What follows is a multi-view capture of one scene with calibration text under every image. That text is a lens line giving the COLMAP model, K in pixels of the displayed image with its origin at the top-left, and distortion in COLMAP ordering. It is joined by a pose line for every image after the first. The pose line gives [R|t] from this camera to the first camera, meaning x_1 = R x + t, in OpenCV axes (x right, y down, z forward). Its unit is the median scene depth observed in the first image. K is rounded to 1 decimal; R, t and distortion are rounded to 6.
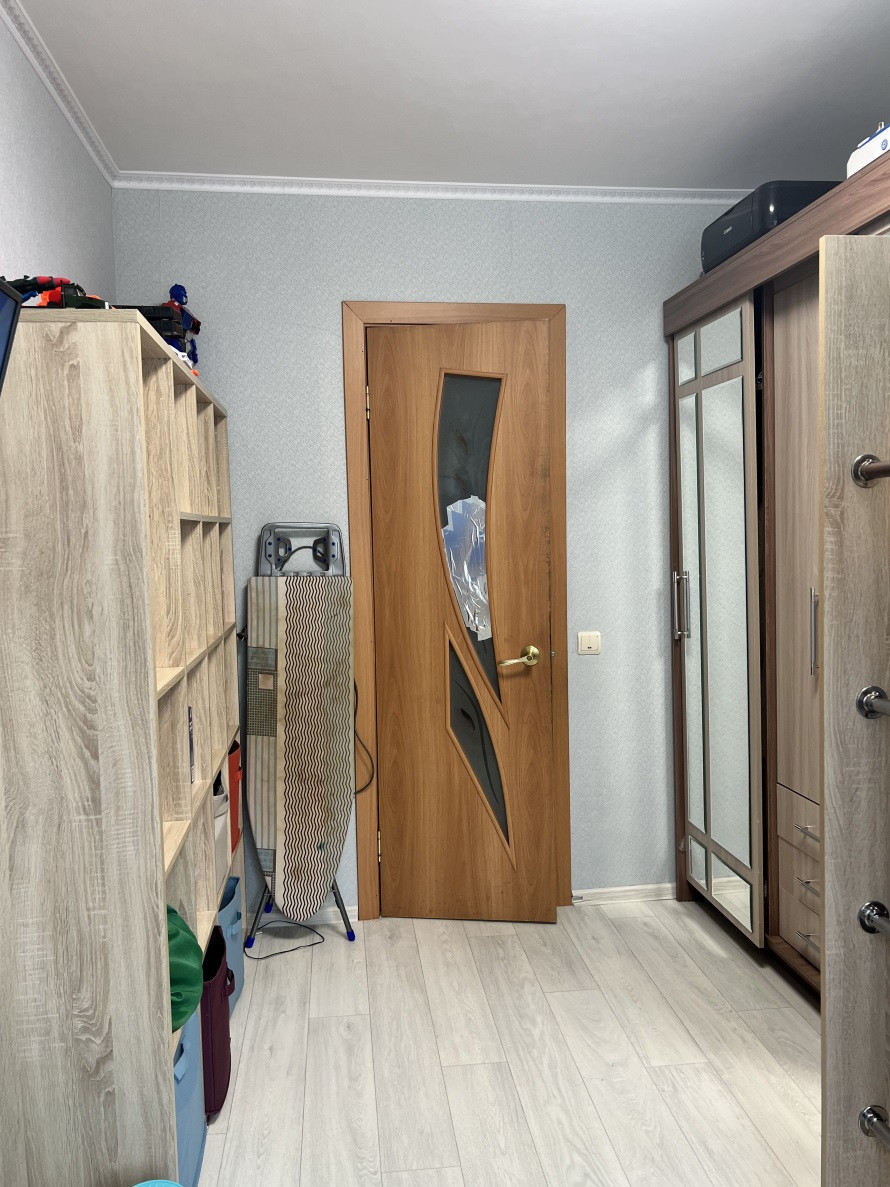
lens RADIAL K [[927.9, 0, 446.0], [0, 927.9, 592.3], [0, 0, 1]] dist [0.039688, -0.047548]
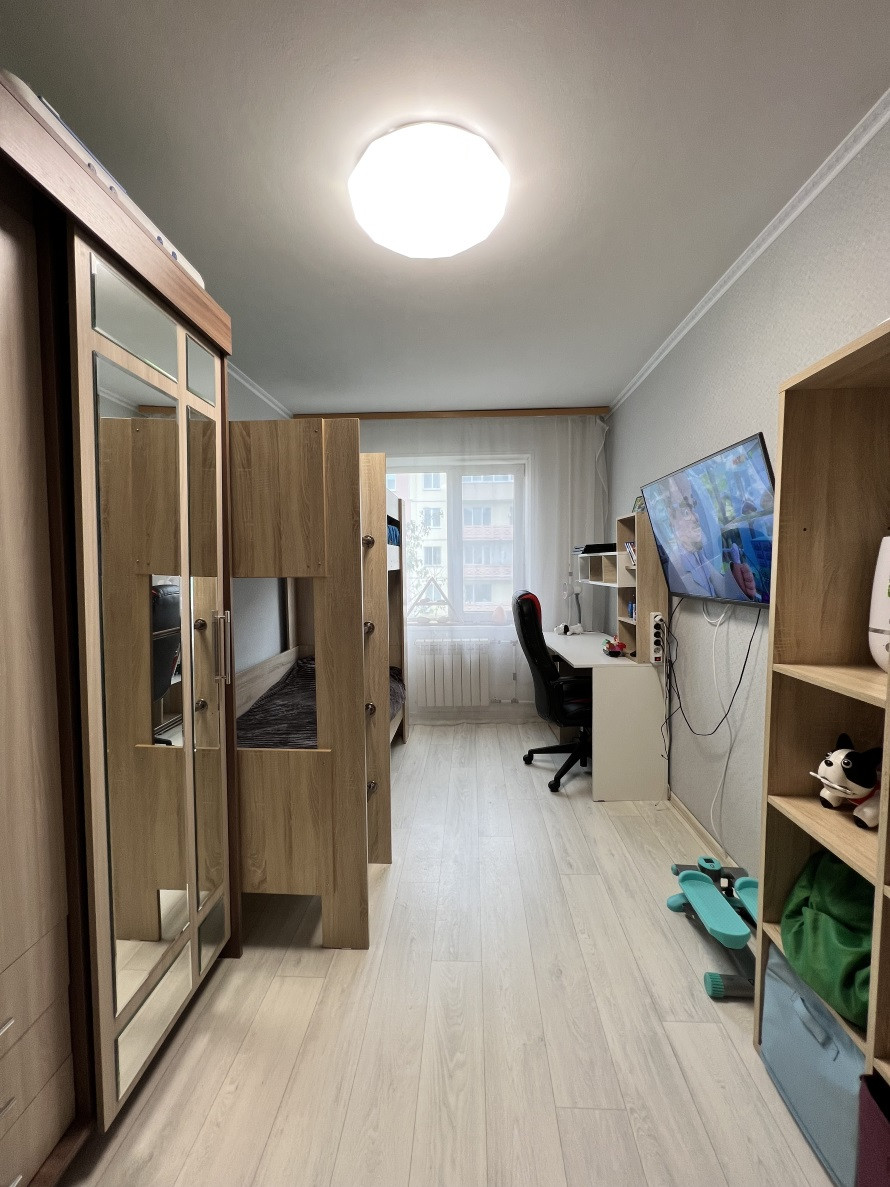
lens RADIAL K [[472.4, 0, 445.1], [0, 472.4, 588.1], [0, 0, 1]] dist [-0.001902, 0.000161]
pose [[-0.984813, 0.020382, 0.172420, 0.029553], [0.039880, 0.993088, 0.110393, -0.069582], [-0.168979, 0.115592, -0.978818, 1.228738]]
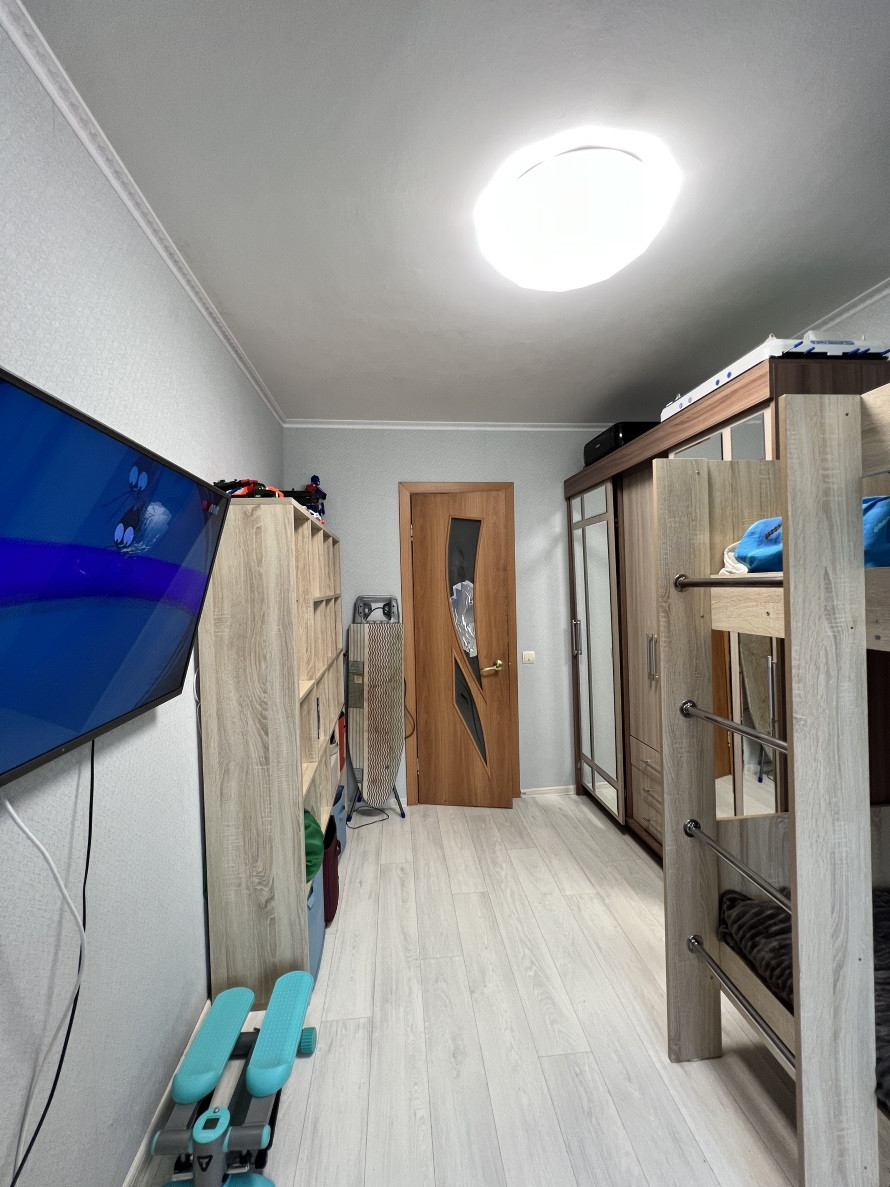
lens RADIAL K [[472.4, 0, 441.1], [0, 472.4, 590.5], [0, 0, 1]] dist [-0.001902, 0.000161]
pose [[0.999787, -0.004402, -0.020158, -0.004770], [0.003358, 0.998668, -0.051493, -0.041786], [0.020358, 0.051414, 0.998470, 0.034518]]
